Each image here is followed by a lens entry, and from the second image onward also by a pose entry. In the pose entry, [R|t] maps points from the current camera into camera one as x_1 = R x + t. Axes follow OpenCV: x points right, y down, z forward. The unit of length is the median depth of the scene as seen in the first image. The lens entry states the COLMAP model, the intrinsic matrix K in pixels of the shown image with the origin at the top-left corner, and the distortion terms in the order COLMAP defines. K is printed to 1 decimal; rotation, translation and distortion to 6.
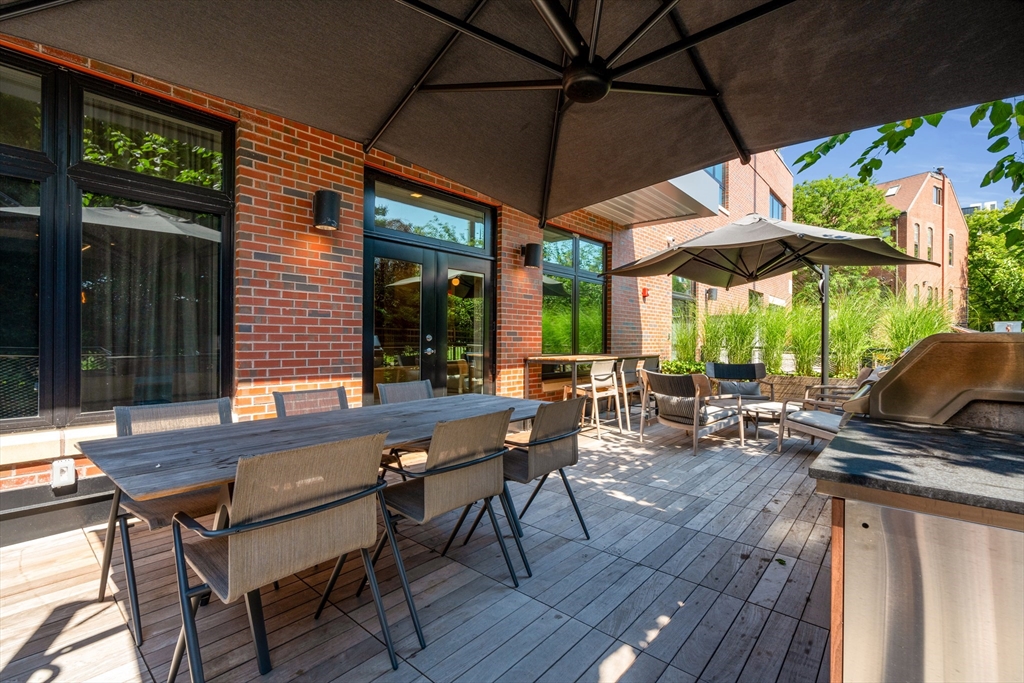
lens RADIAL K [[463.5, 0, 508.8], [0, 463.5, 338.7], [0, 0, 1]] dist [-0.001297, -0.000151]
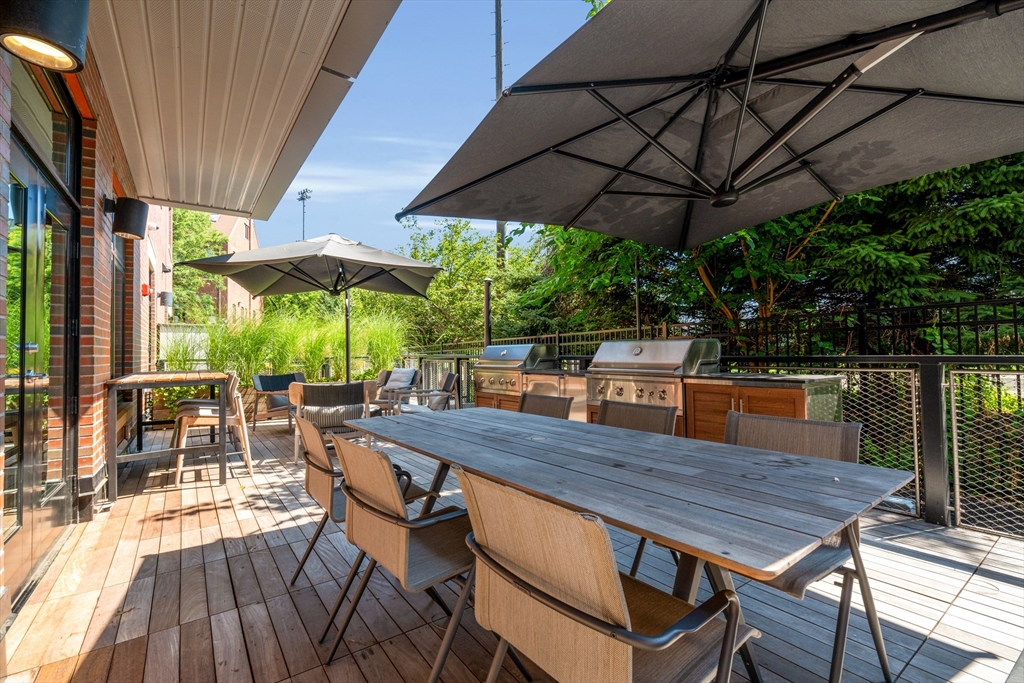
lens RADIAL K [[463.5, 0, 508.8], [0, 463.5, 338.7], [0, 0, 1]] dist [-0.001297, -0.000151]
pose [[0.247558, 0.013763, 0.968775, -0.441029], [0.015682, 0.999711, -0.018210, 0.004820], [-0.968746, 0.019700, 0.247270, 0.359366]]
